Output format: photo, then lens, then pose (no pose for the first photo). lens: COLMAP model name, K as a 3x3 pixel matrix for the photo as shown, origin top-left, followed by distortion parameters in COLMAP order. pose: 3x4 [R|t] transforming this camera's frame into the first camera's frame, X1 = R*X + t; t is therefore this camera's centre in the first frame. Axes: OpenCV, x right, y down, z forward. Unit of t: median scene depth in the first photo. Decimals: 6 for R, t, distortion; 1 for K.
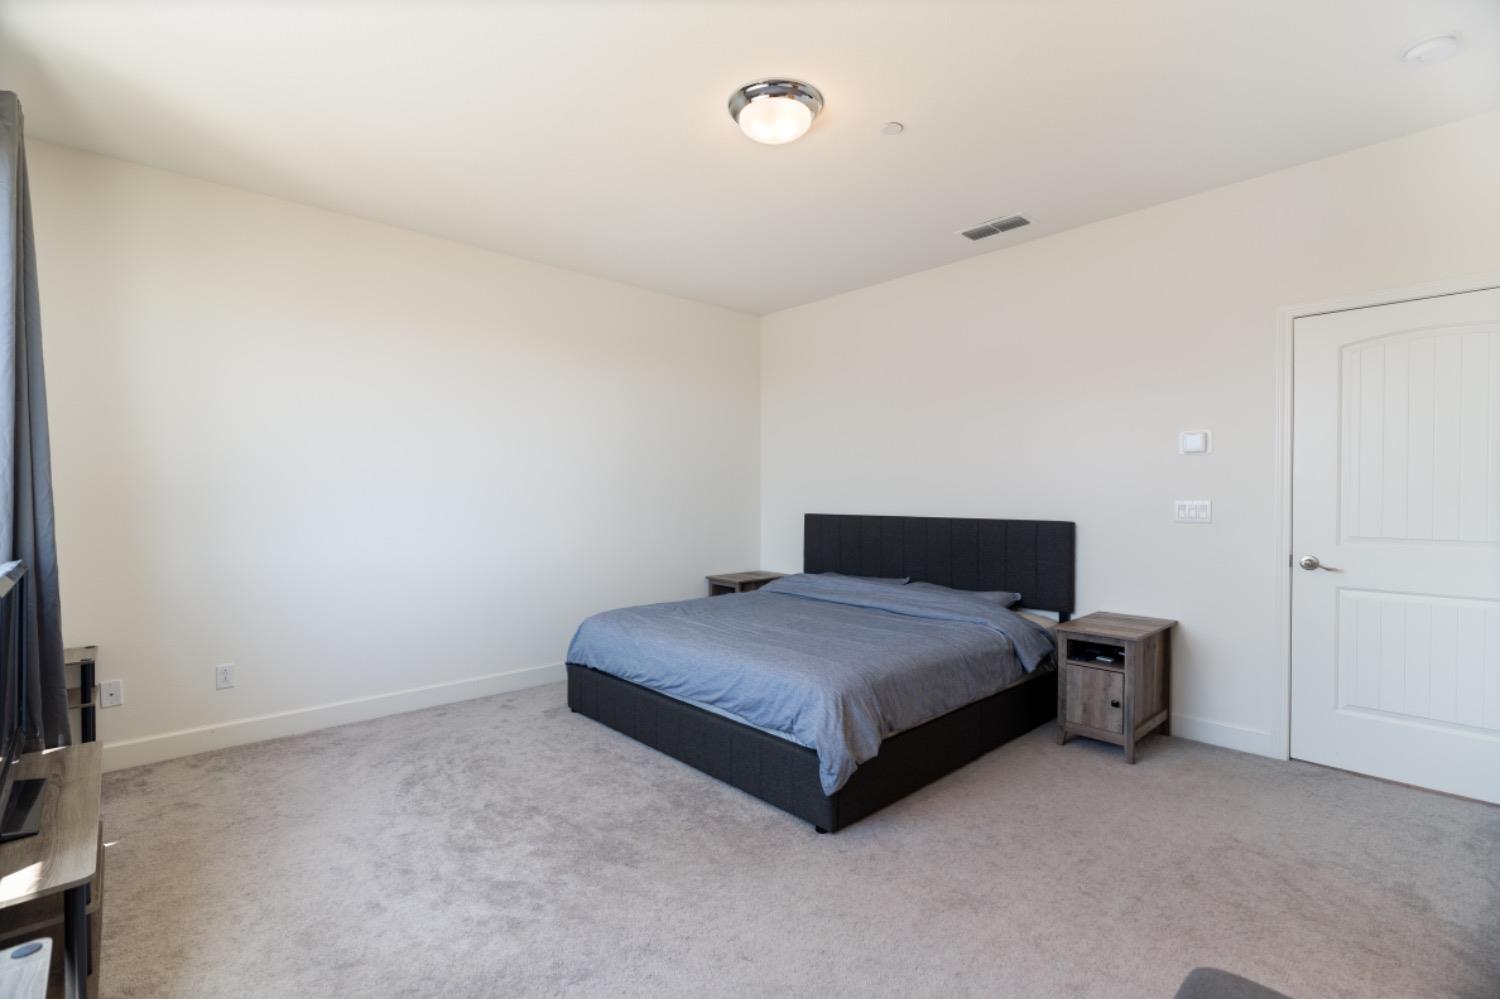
lens RADIAL K [[680.5, 0, 752.6], [0, 680.5, 512.3], [0, 0, 1]] dist [-0.003660, 0.001144]
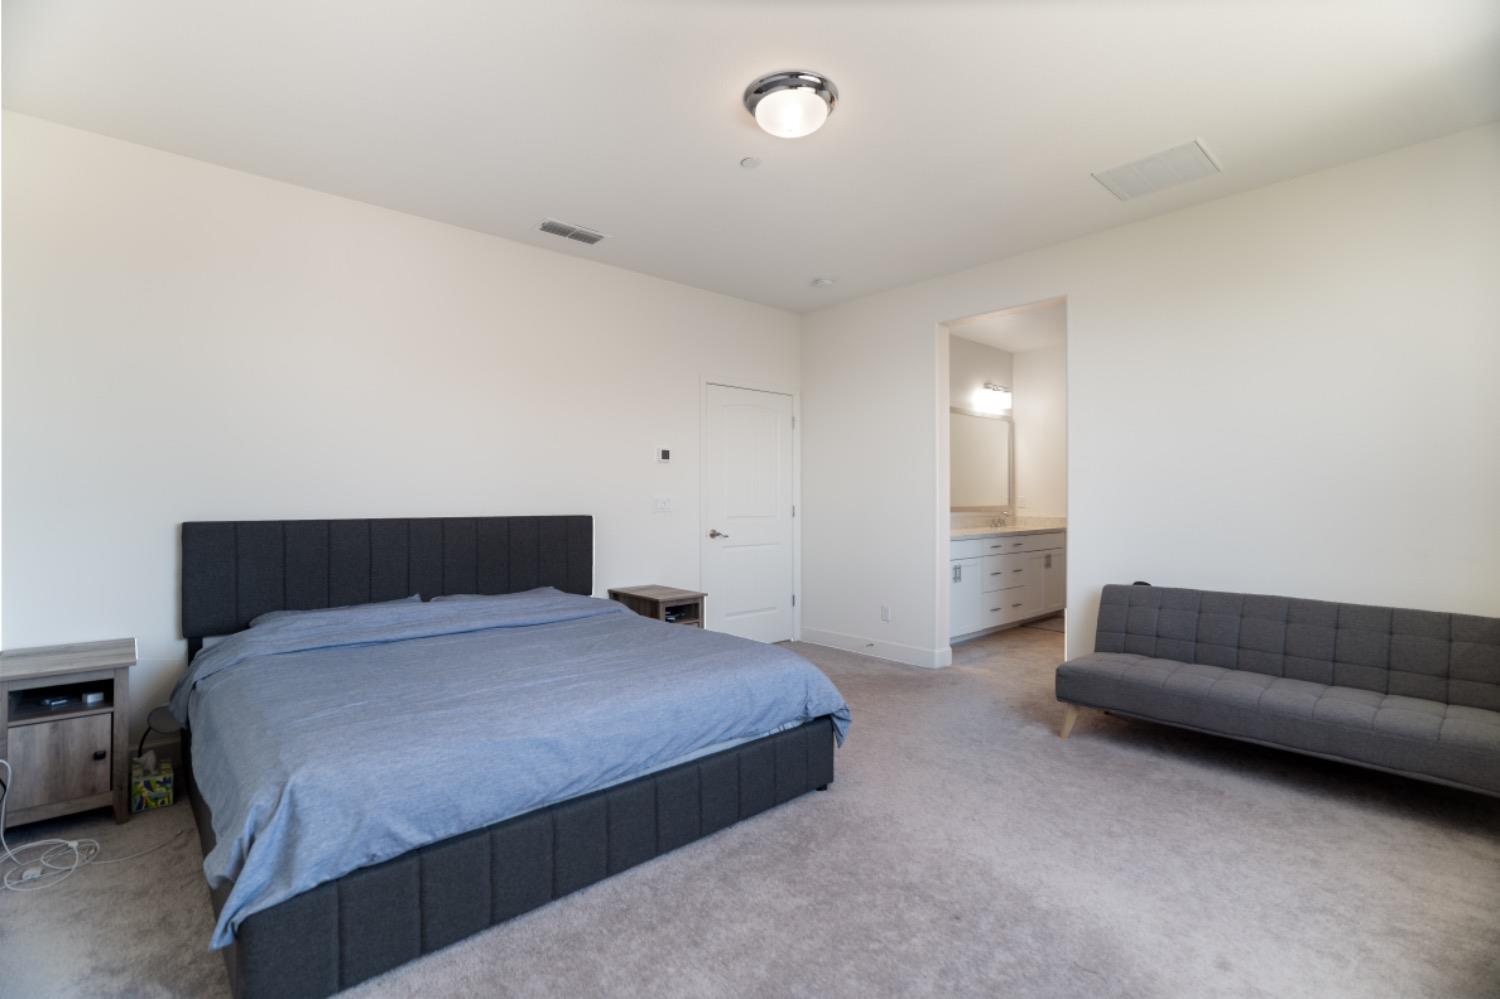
lens RADIAL K [[671.1, 0, 754.8], [0, 671.1, 494.3], [0, 0, 1]] dist [0.048204, -0.018261]
pose [[0.021177, 0.004693, 0.999765, -0.711195], [0.023497, 0.999710, -0.005190, -0.008914], [-0.999500, 0.023602, 0.021061, 0.756563]]
